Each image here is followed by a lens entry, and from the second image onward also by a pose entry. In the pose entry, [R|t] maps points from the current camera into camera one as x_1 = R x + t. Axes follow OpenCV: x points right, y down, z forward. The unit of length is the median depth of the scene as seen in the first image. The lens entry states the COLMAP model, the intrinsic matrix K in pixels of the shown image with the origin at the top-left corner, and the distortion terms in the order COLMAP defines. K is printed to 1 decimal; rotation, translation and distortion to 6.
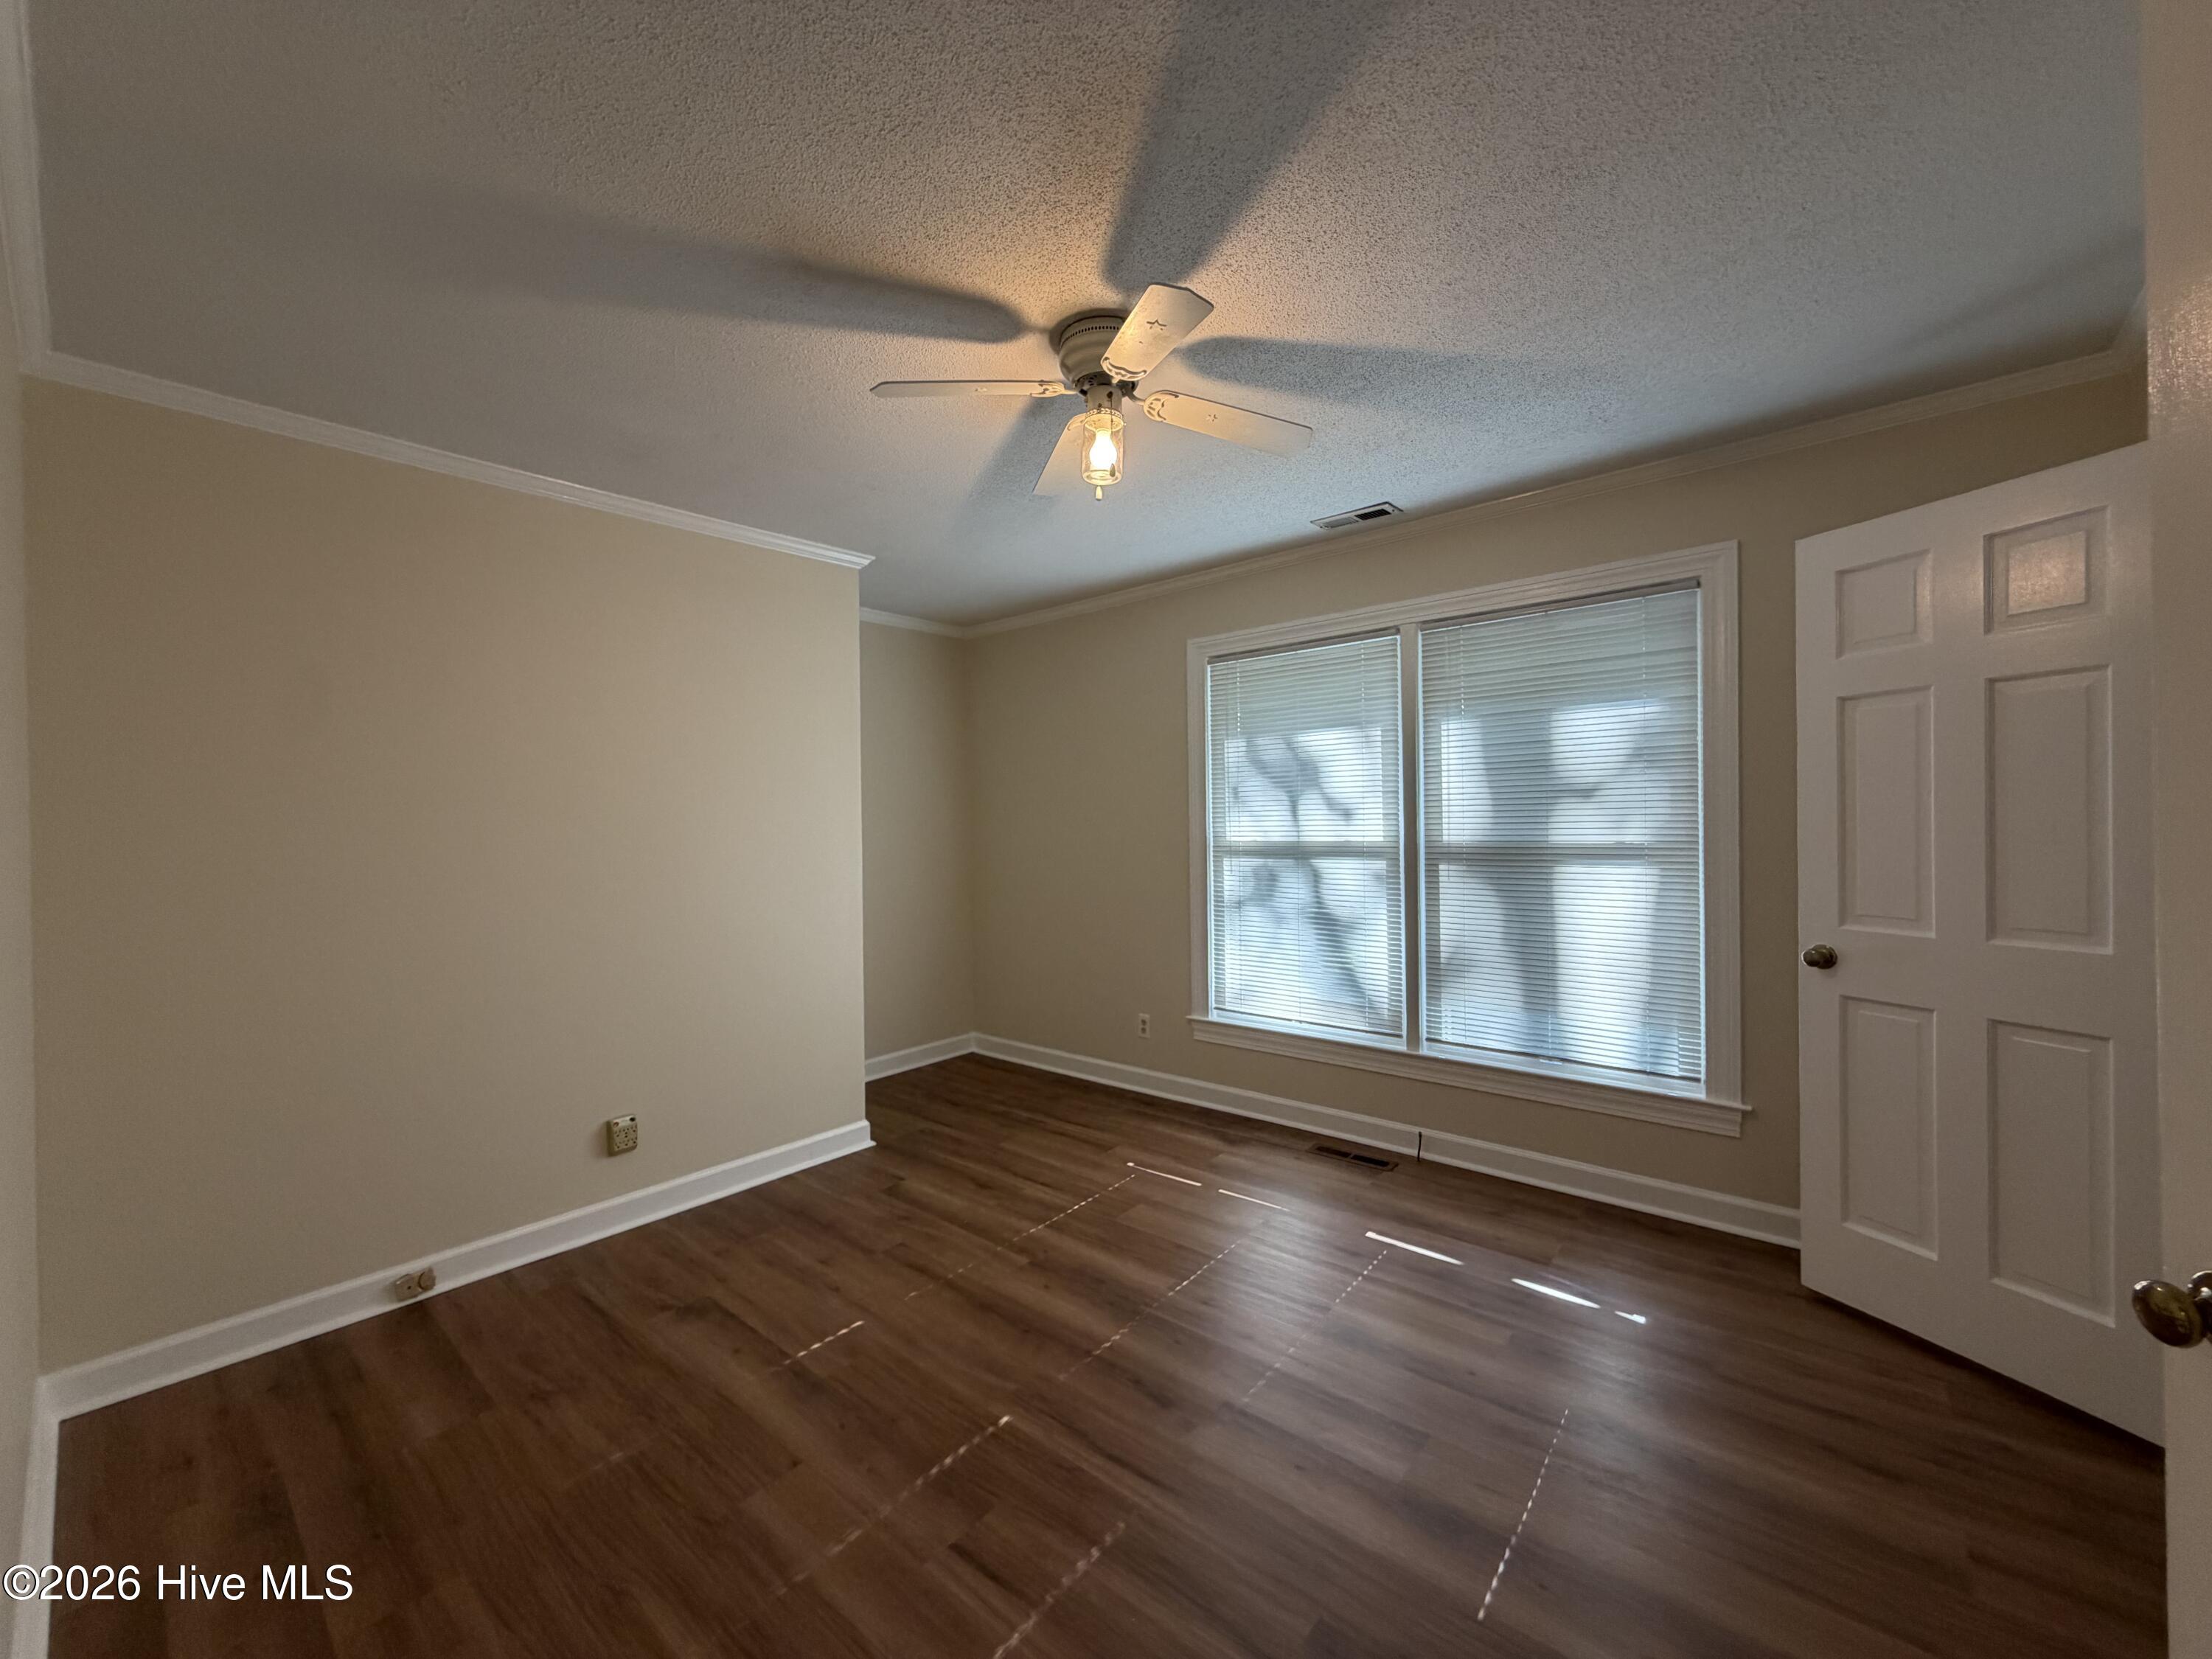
lens RADIAL K [[880.6, 0, 1100.1], [0, 880.6, 828.1], [0, 0, 1]] dist [0.001223, 0.000338]
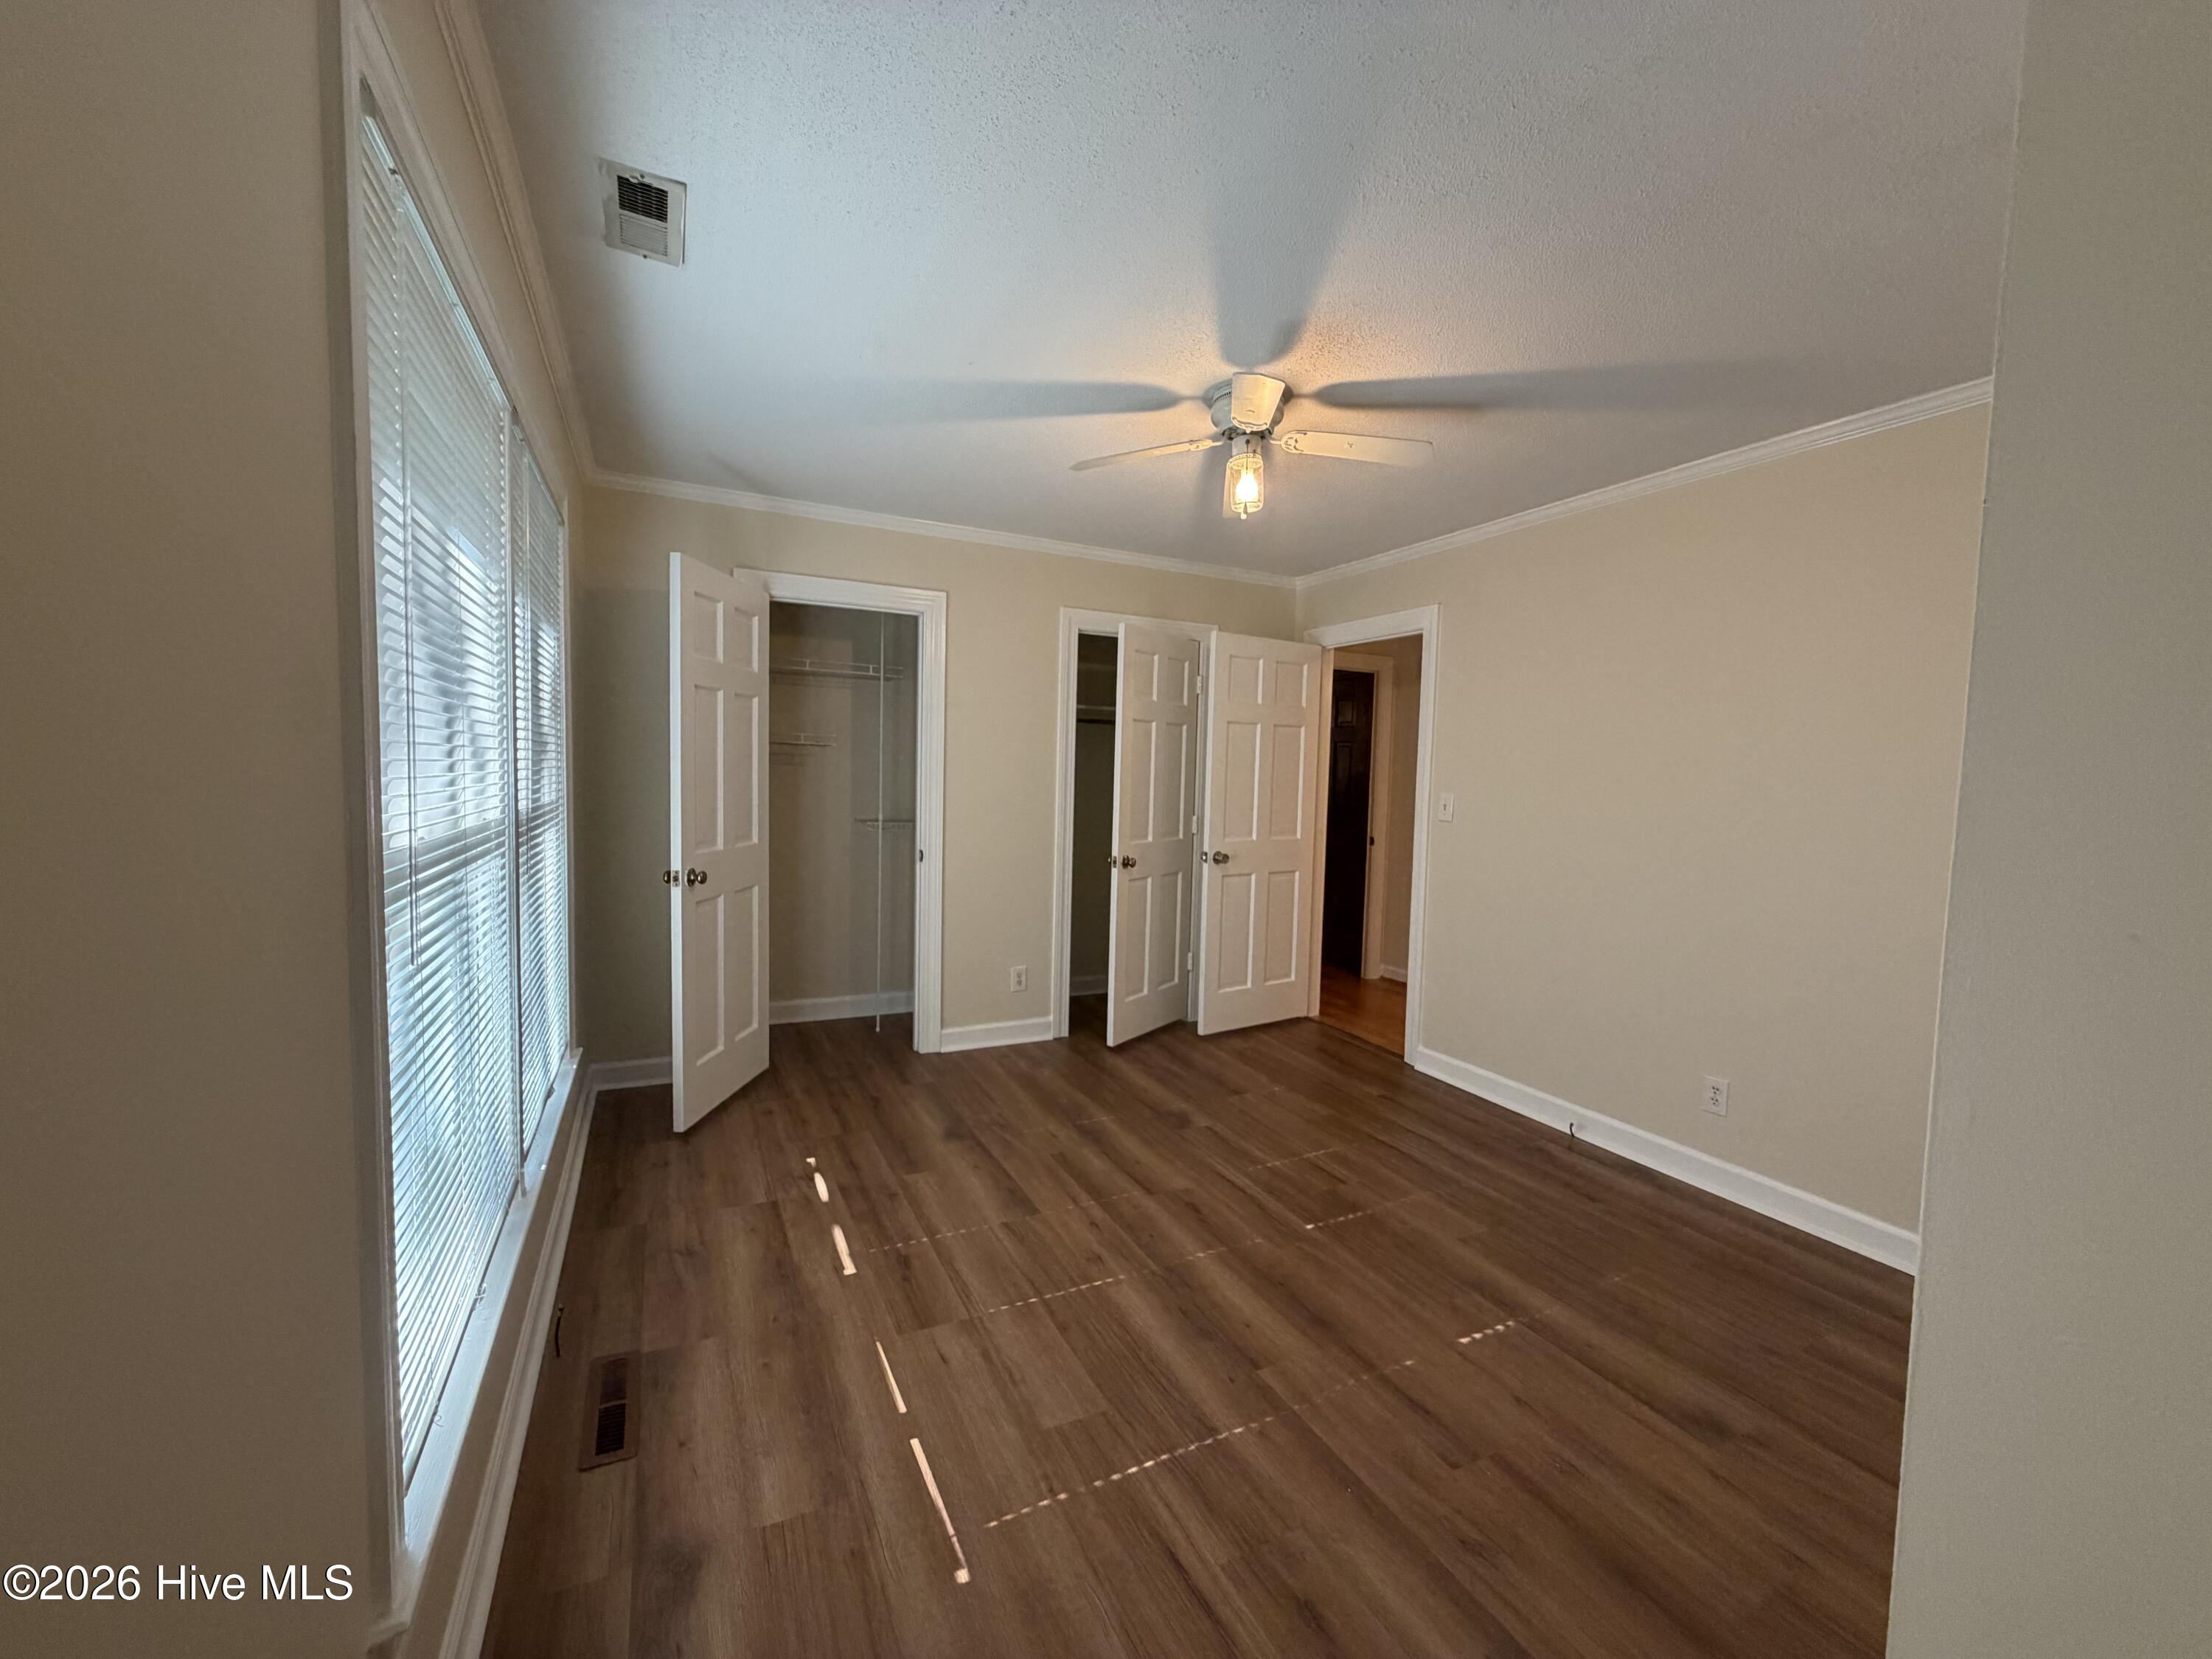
lens RADIAL K [[880.6, 0, 1100.1], [0, 880.6, 828.1], [0, 0, 1]] dist [0.001223, 0.000338]
pose [[-0.920261, -0.033641, 0.389855, -0.188622], [-0.008971, 0.997850, 0.064930, -0.013975], [-0.391201, 0.056255, -0.918584, 1.391133]]
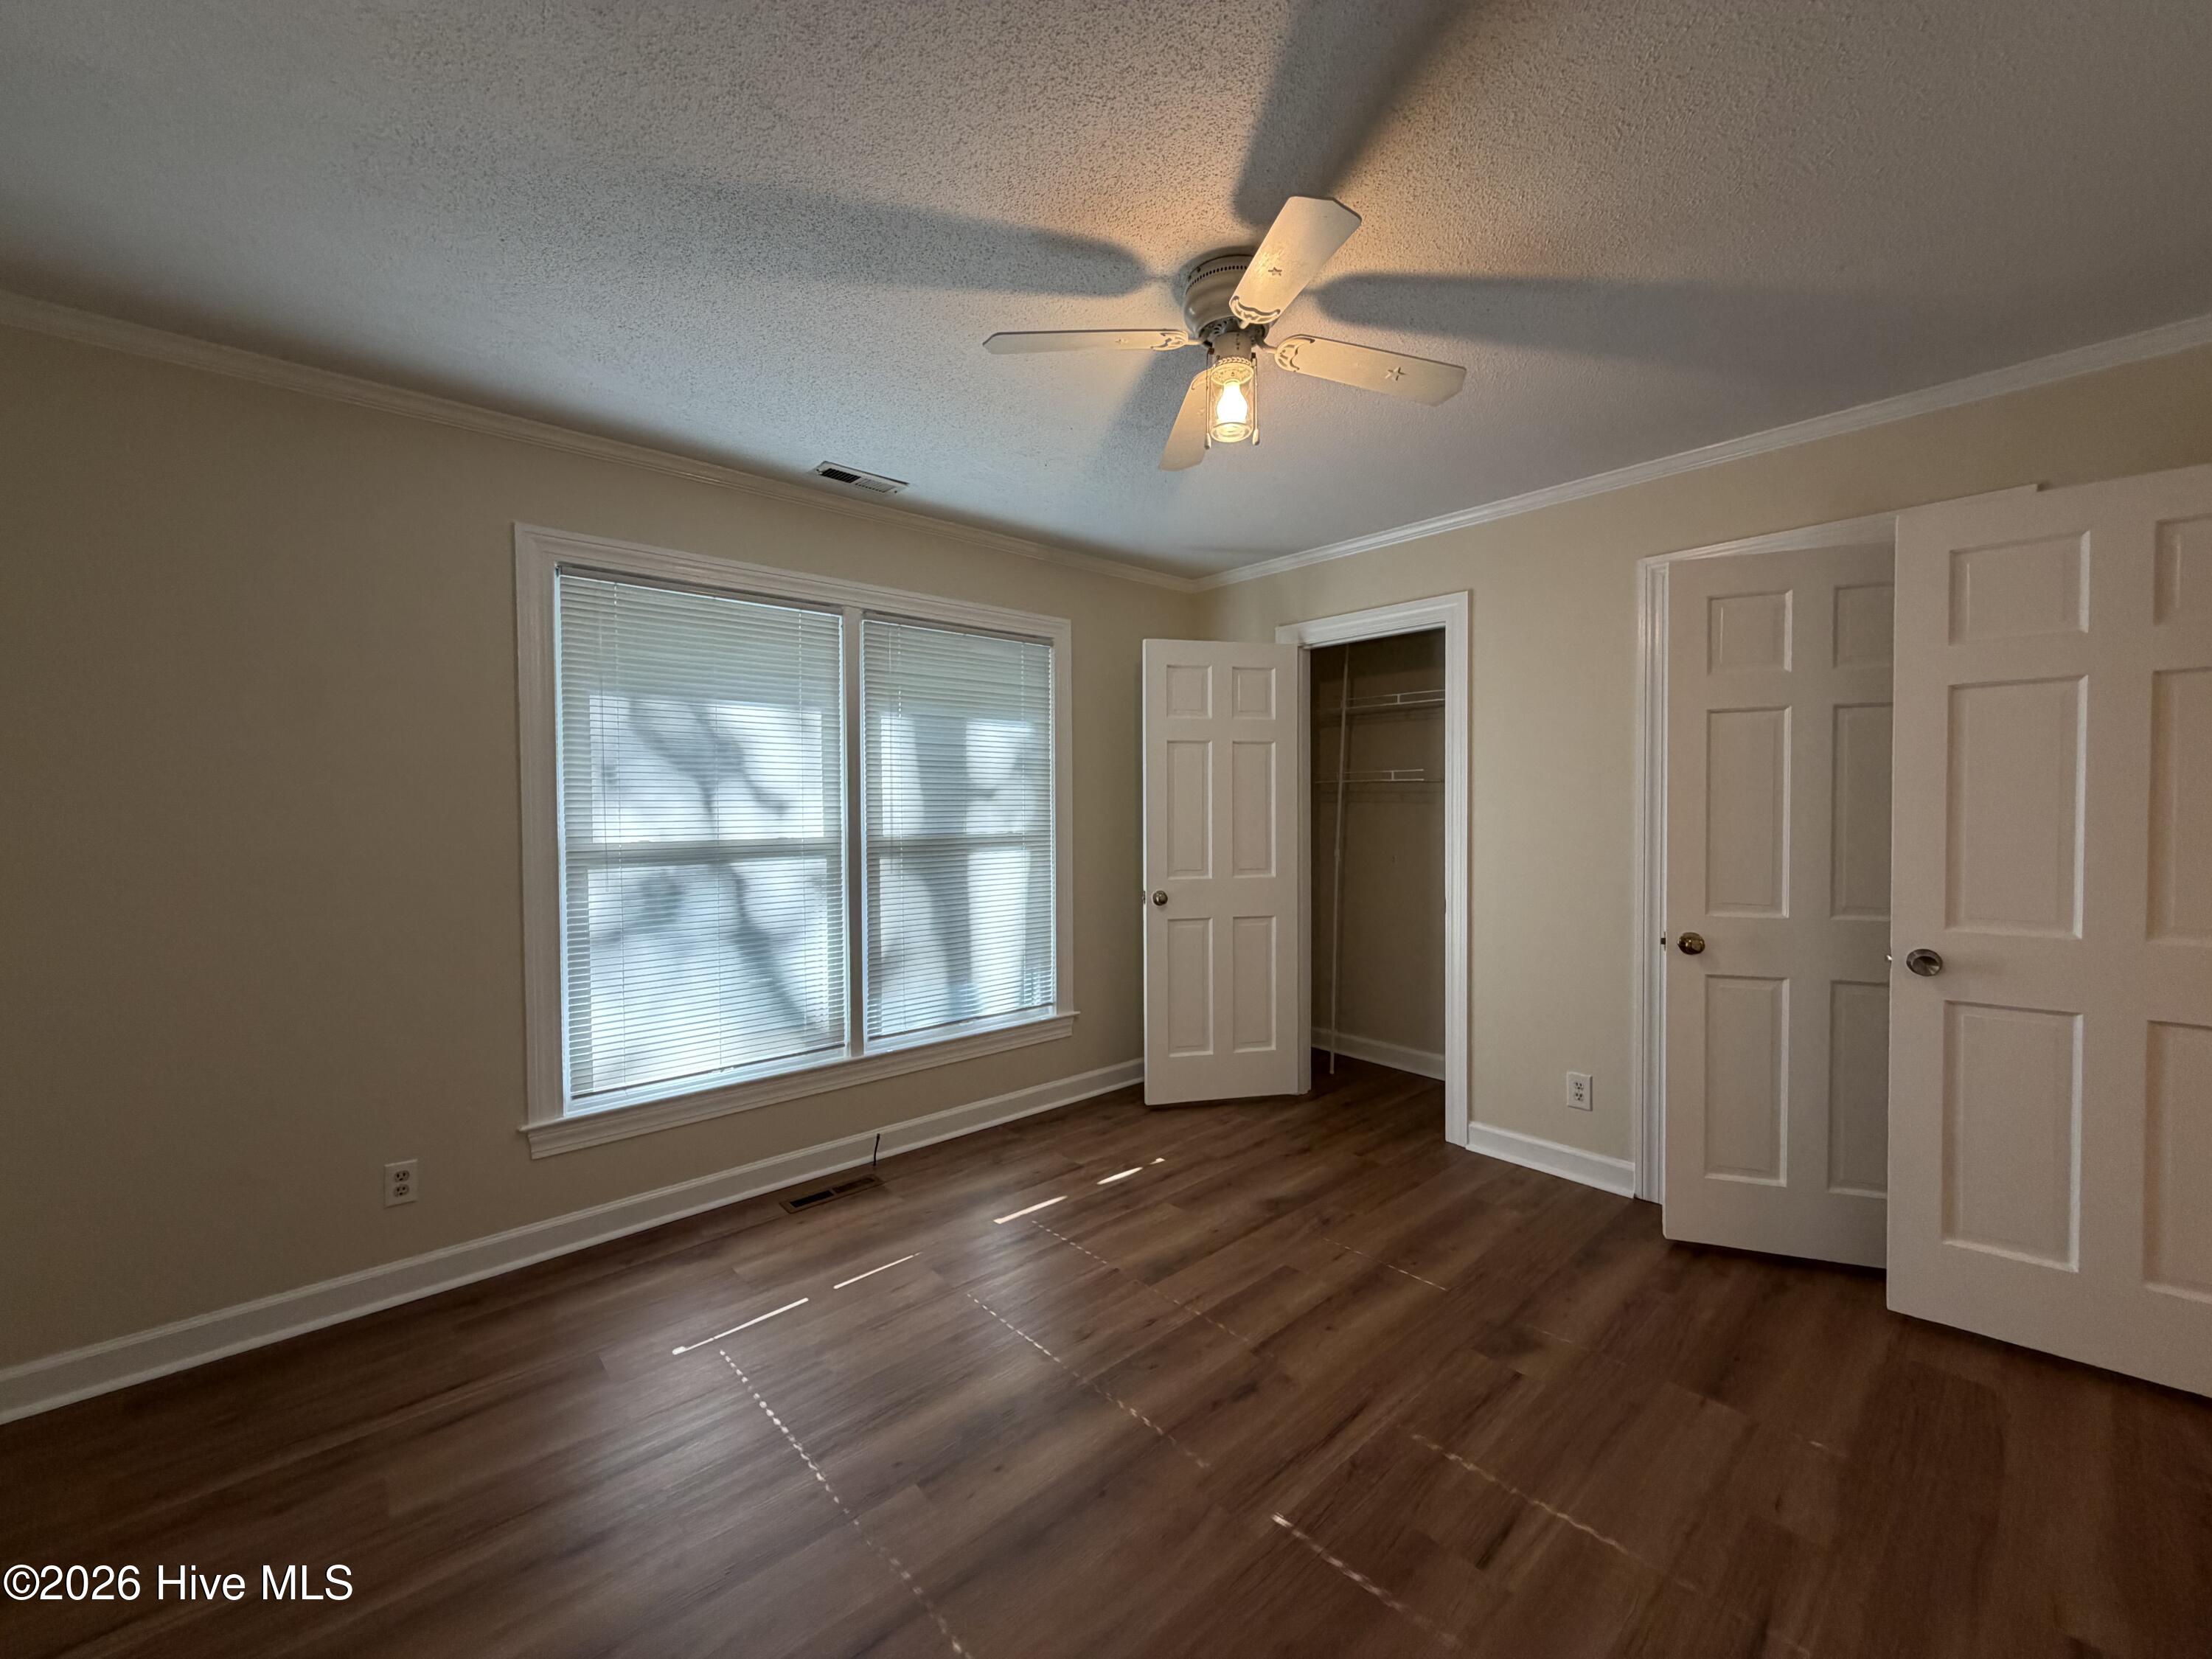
lens RADIAL K [[873.7, 0, 1102.7], [0, 873.7, 836.3], [0, 0, 1]] dist [-0.001895, -0.000085]
pose [[0.131606, -0.017156, 0.991154, -0.561097], [0.012527, 0.999799, 0.015643, 0.003319], [-0.991223, 0.010357, 0.131794, 0.625987]]
